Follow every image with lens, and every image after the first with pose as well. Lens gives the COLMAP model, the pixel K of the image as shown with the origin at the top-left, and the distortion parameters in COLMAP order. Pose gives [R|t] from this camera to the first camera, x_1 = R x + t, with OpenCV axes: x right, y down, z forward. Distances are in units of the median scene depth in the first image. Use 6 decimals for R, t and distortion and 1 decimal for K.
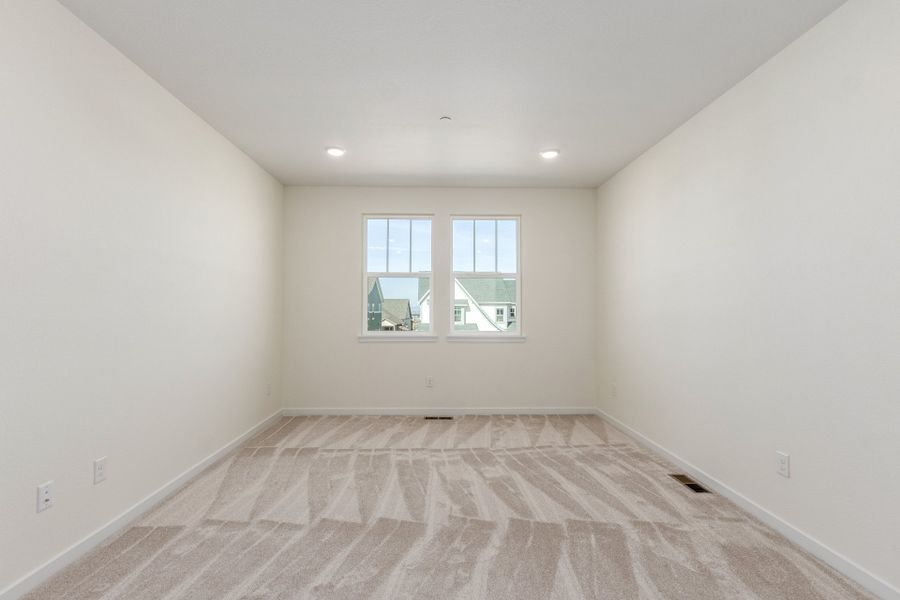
lens RADIAL K [[418.5, 0, 458.8], [0, 418.5, 307.1], [0, 0, 1]] dist [0.002942, -0.000523]
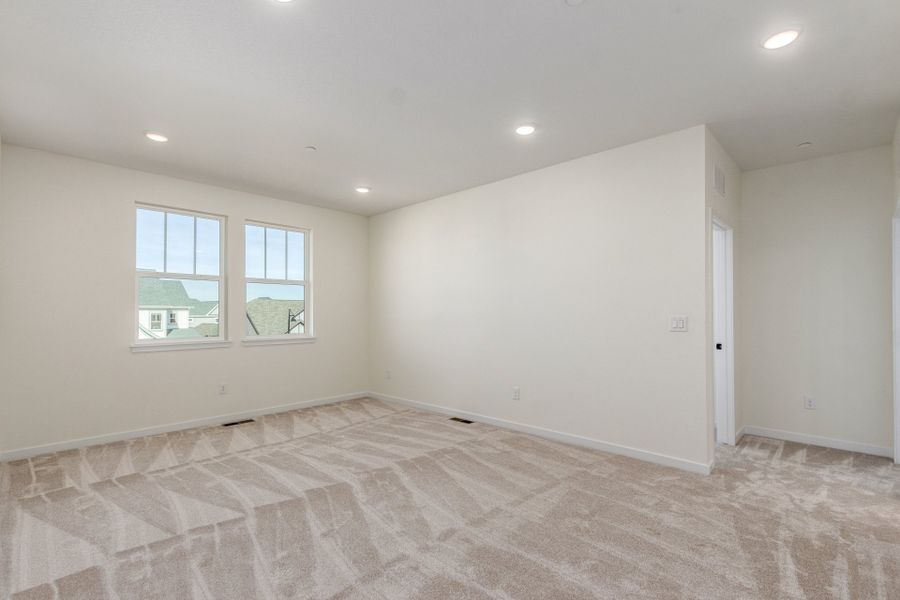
lens RADIAL K [[418.5, 0, 458.8], [0, 418.5, 307.1], [0, 0, 1]] dist [0.002942, -0.000523]
pose [[0.691298, 0.007778, 0.722528, -0.499941], [0.000709, 0.999934, -0.011442, 0.002229], [-0.722569, 0.008422, 0.691247, -0.085159]]
